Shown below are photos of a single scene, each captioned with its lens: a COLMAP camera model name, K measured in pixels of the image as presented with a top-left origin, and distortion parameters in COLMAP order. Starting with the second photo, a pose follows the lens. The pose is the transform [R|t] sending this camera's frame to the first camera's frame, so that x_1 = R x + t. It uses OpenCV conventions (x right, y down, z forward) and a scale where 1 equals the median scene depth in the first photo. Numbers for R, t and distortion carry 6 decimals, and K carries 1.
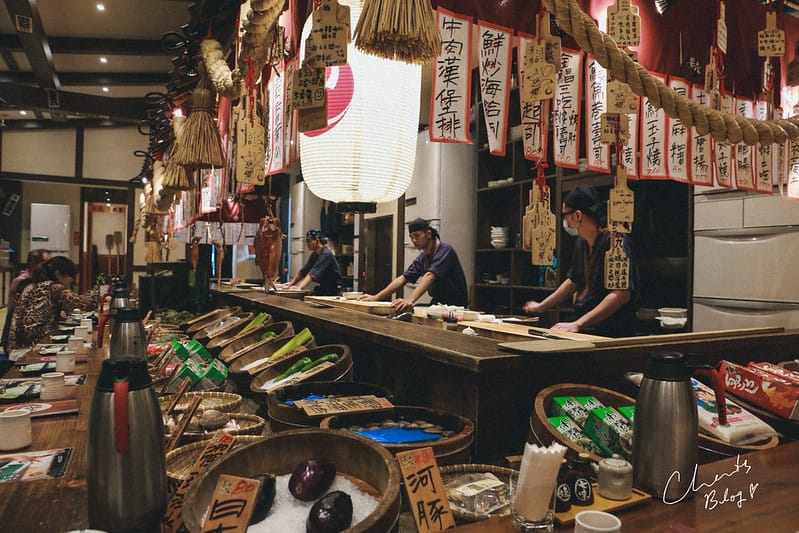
lens RADIAL K [[562.5, 0, 411.7], [0, 562.5, 271.2], [0, 0, 1]] dist [-0.104267, 0.069403]
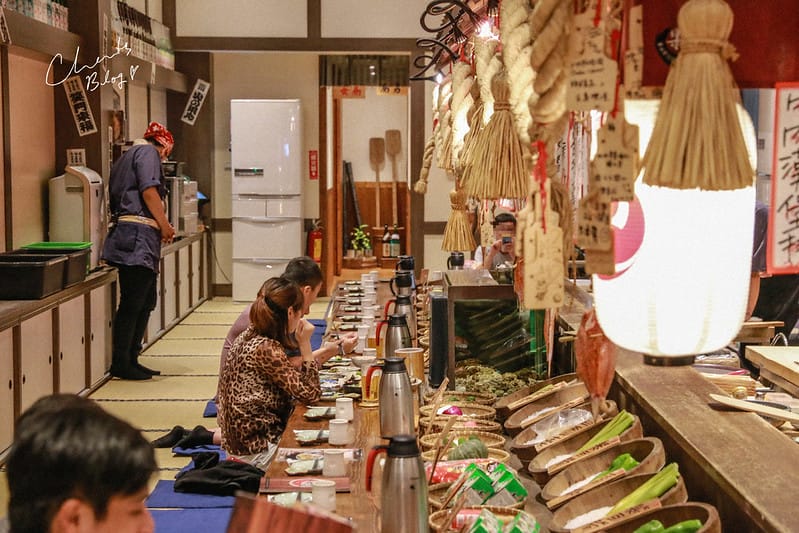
lens RADIAL K [[1483.9, 0, 399.5], [0, 1483.9, 266.5], [0, 0, 1]] dist [0.180689, 0.055194]
pose [[0.882796, 0.012169, -0.469599, 0.326040], [0.015648, 0.998348, 0.055287, -0.217036], [0.469496, -0.056156, 0.881147, -0.588633]]
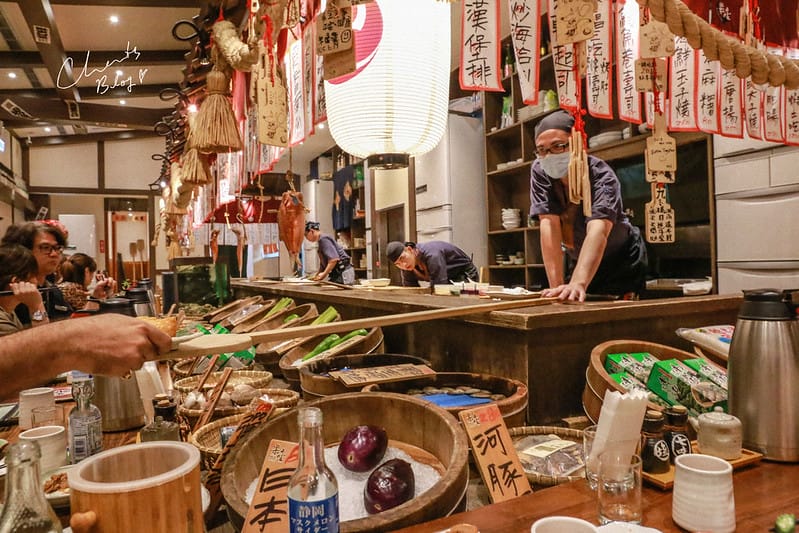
lens RADIAL K [[534.3, 0, 399.5], [0, 534.3, 266.5], [0, 0, 1]] dist [-0.105723, 0.072043]
pose [[0.998389, -0.045732, -0.033584, -0.035190], [0.045674, 0.998953, -0.002471, 0.040571], [0.033662, 0.000934, 0.999433, 0.067837]]
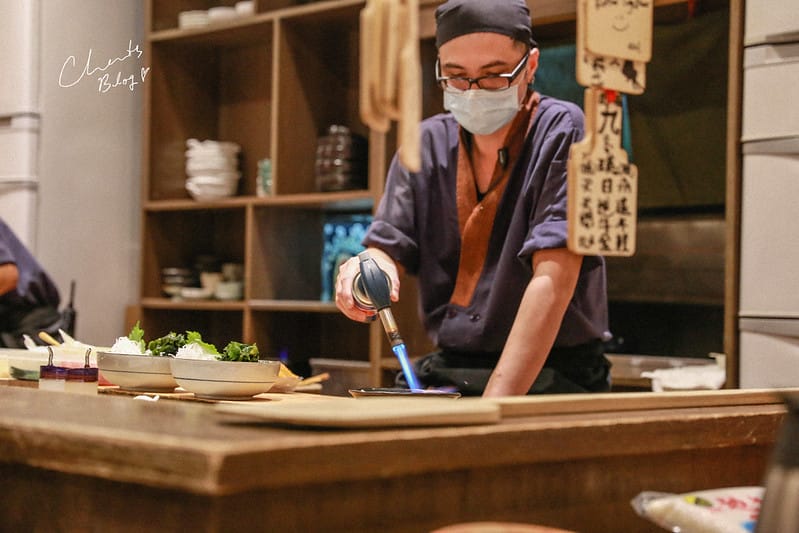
lens RADIAL K [[1483.9, 0, 399.5], [0, 1483.9, 266.5], [0, 0, 1]] dist [0.180689, 0.055194]
pose [[0.956212, 0.008377, 0.292555, -0.016114], [-0.002570, 0.999792, -0.020226, 0.043425], [-0.292663, 0.018589, 0.956035, 0.111301]]
